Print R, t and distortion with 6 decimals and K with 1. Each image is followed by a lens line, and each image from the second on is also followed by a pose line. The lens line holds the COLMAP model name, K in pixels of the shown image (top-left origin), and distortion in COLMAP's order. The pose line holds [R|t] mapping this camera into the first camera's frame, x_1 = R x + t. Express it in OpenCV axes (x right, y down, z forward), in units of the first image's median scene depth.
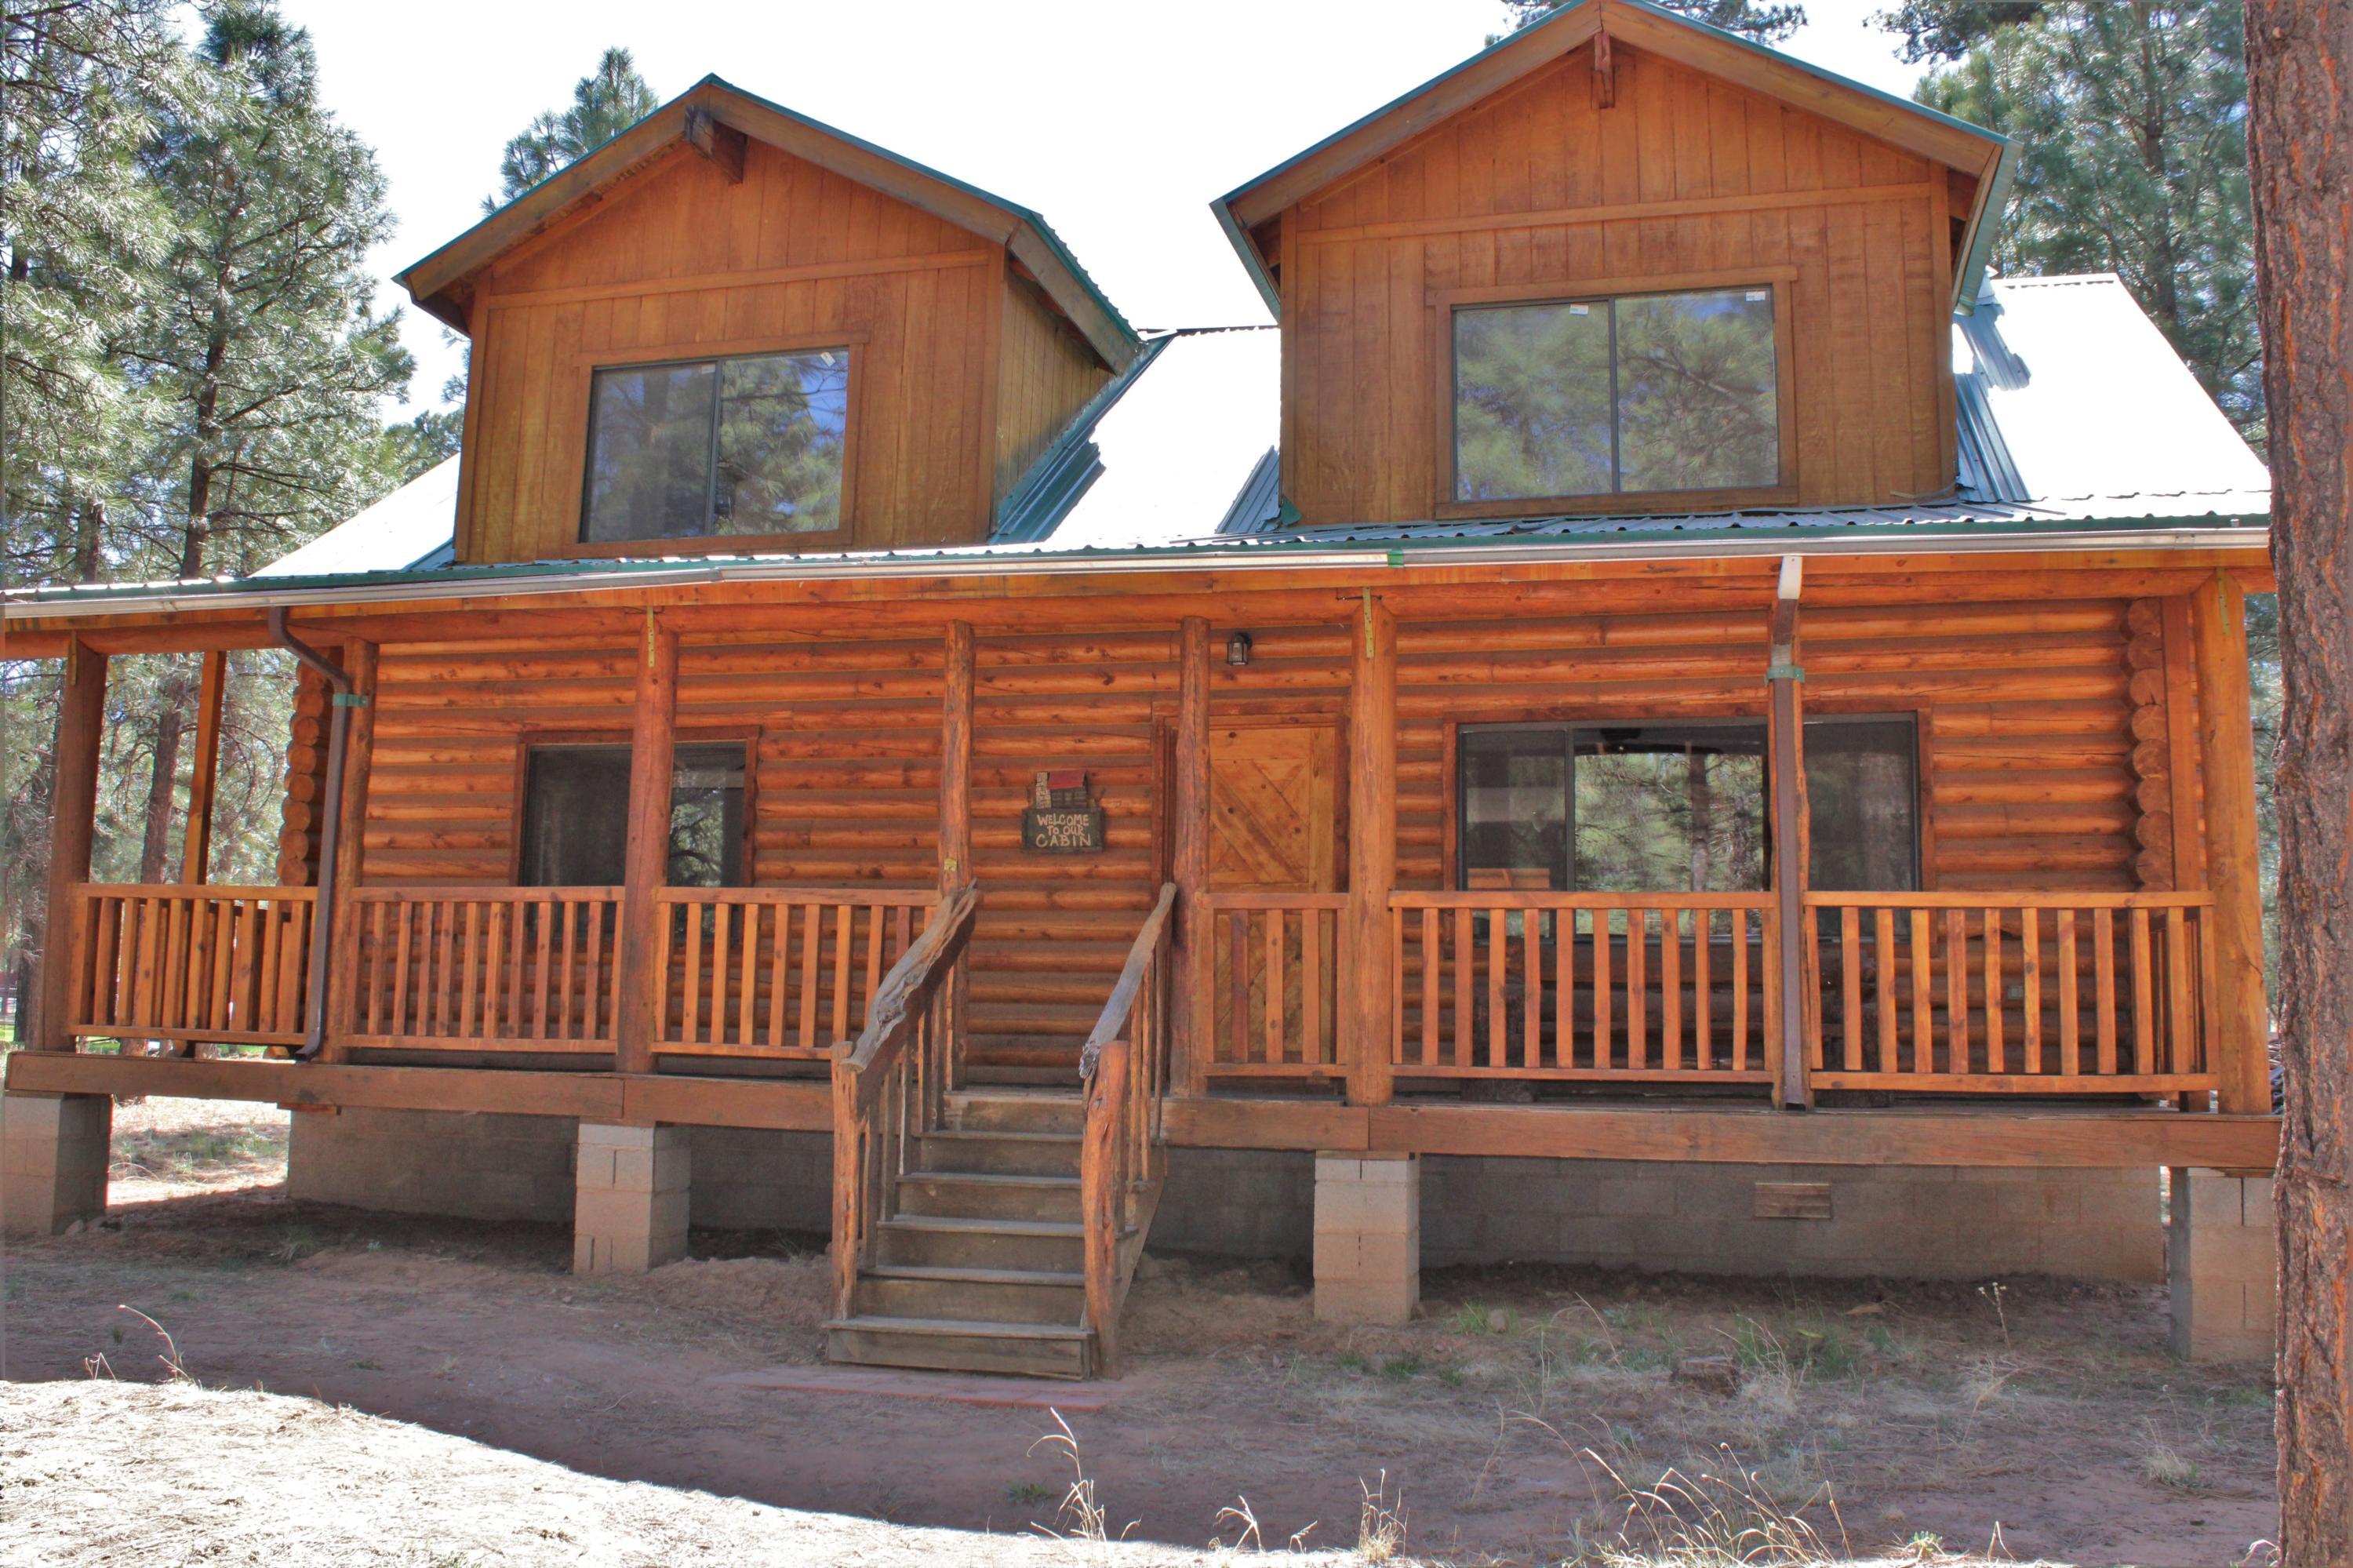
lens RADIAL K [[2031.0, 0, 1162.1], [0, 2031.0, 802.2], [0, 0, 1]] dist [-0.156650, 0.129449]
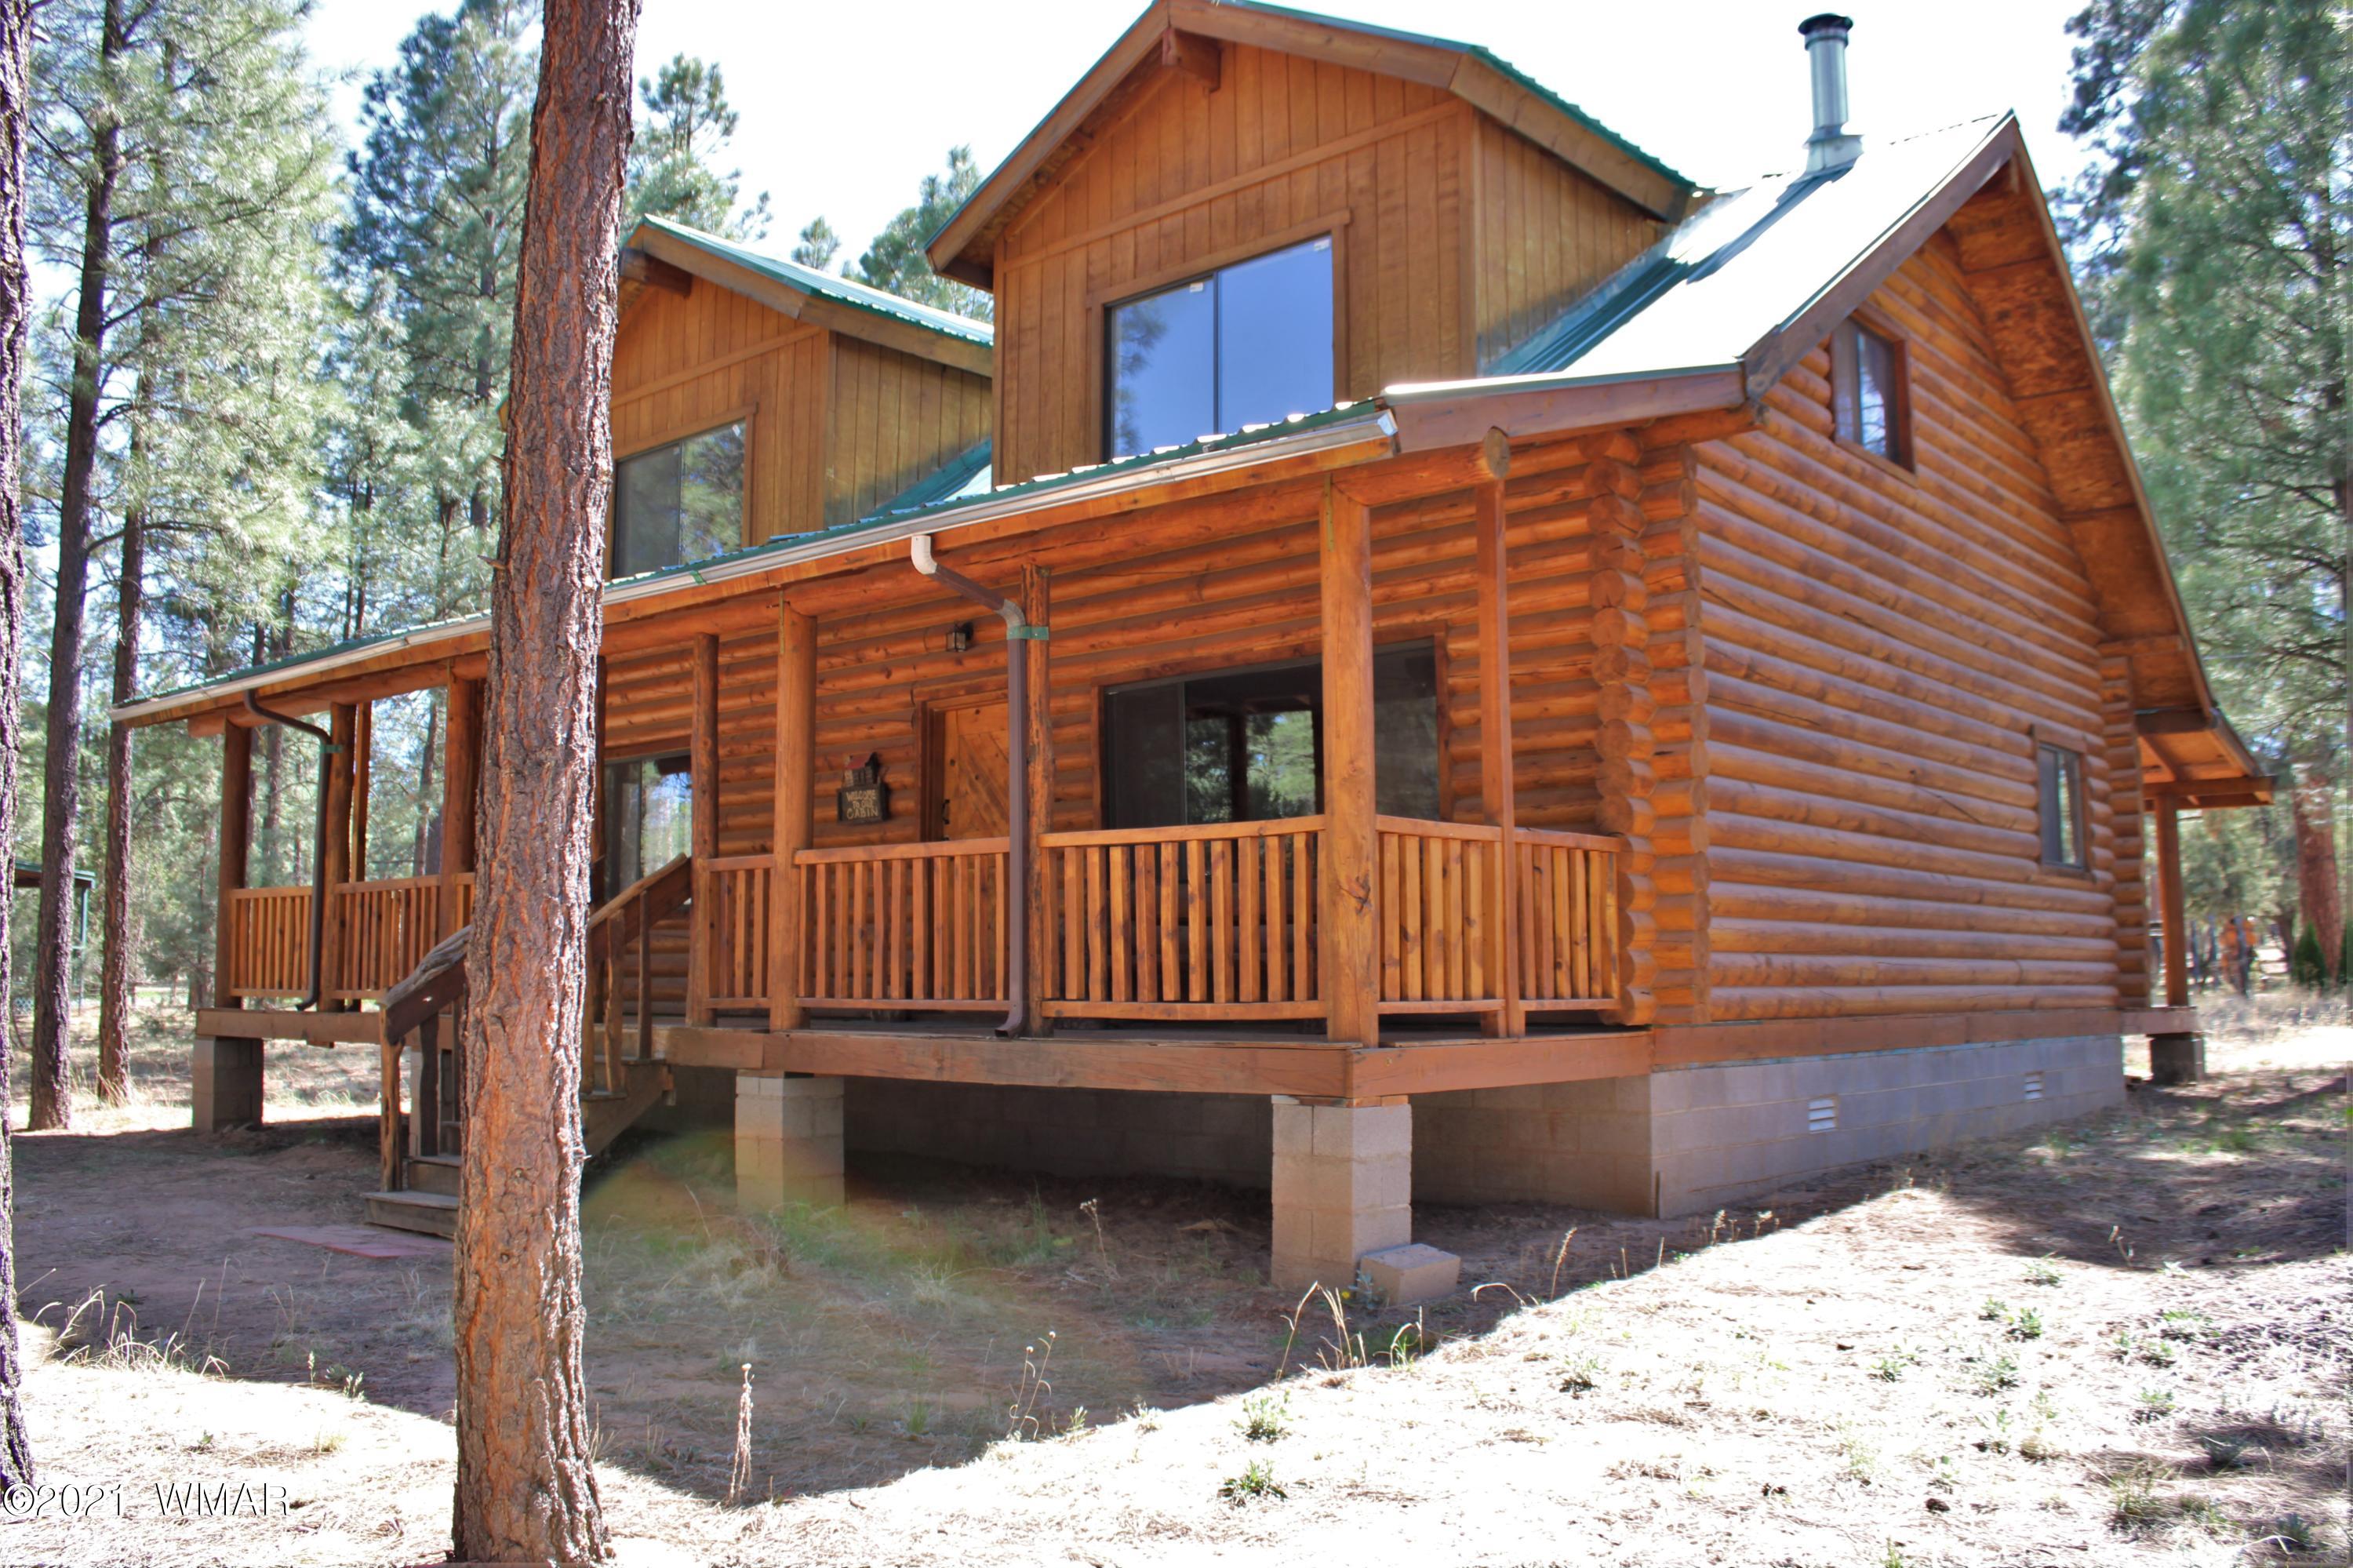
lens RADIAL K [[1950.7, 0, 1167.4], [0, 1950.7, 789.2], [0, 0, 1]] dist [-0.169769, 0.156707]
pose [[0.893375, -0.066957, -0.444295, 0.797518], [0.074791, 0.997199, 0.000106, 0.023474], [0.443044, -0.033324, 0.895881, 0.081614]]
